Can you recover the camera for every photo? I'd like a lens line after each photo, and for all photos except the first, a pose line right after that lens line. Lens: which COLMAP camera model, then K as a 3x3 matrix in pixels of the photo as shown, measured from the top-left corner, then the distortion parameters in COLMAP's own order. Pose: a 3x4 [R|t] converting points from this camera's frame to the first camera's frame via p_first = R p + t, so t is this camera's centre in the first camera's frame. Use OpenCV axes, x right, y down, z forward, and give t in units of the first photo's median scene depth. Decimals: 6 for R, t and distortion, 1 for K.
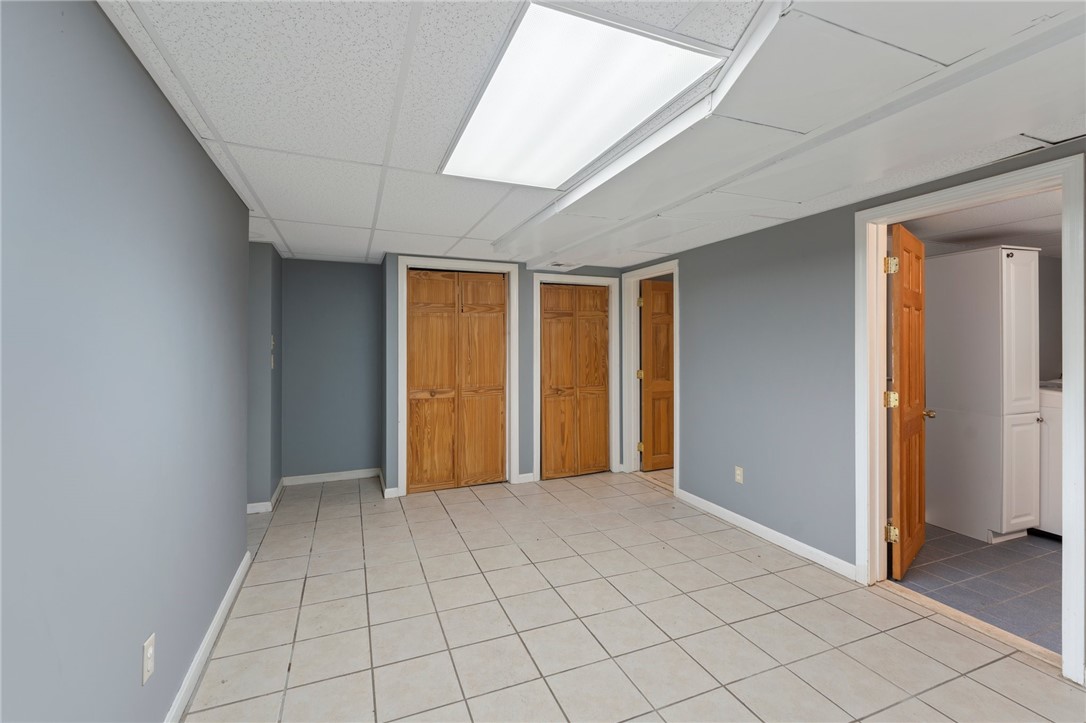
lens RADIAL K [[480.0, 0, 545.3], [0, 480.0, 346.1], [0, 0, 1]] dist [-0.002082, -0.000133]
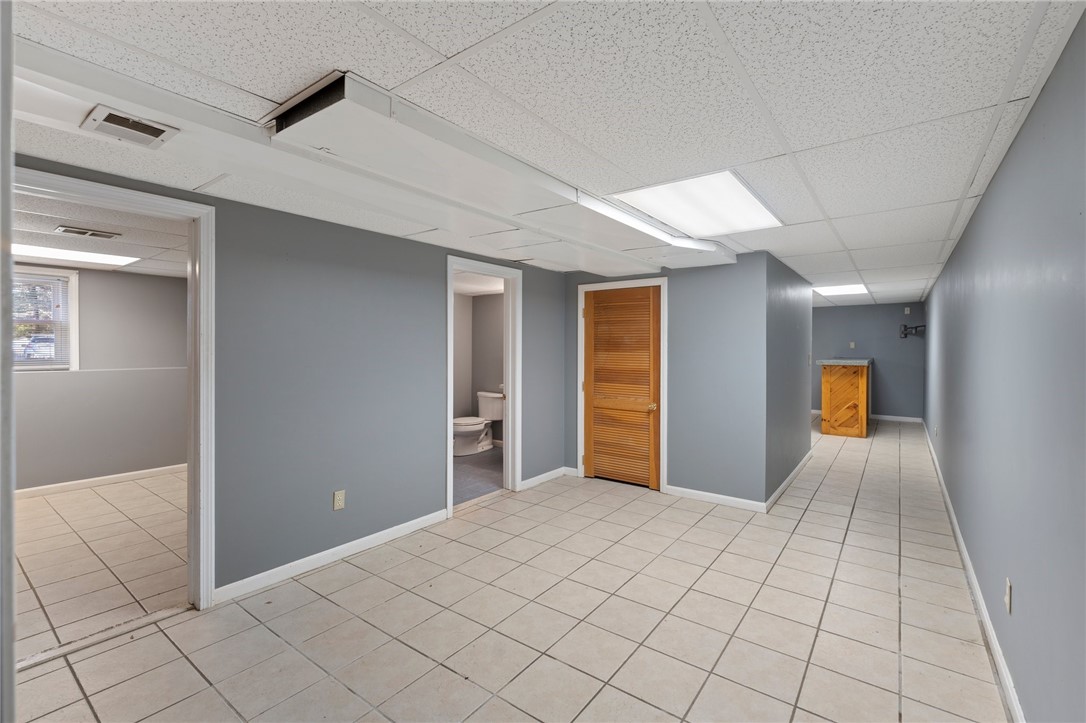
lens RADIAL K [[480.0, 0, 545.3], [0, 480.0, 346.1], [0, 0, 1]] dist [-0.002082, -0.000133]
pose [[-0.515350, -0.002746, 0.856976, -0.595541], [-0.003191, 0.999994, 0.001285, -0.013042], [-0.856974, -0.002072, -0.515355, 1.263882]]
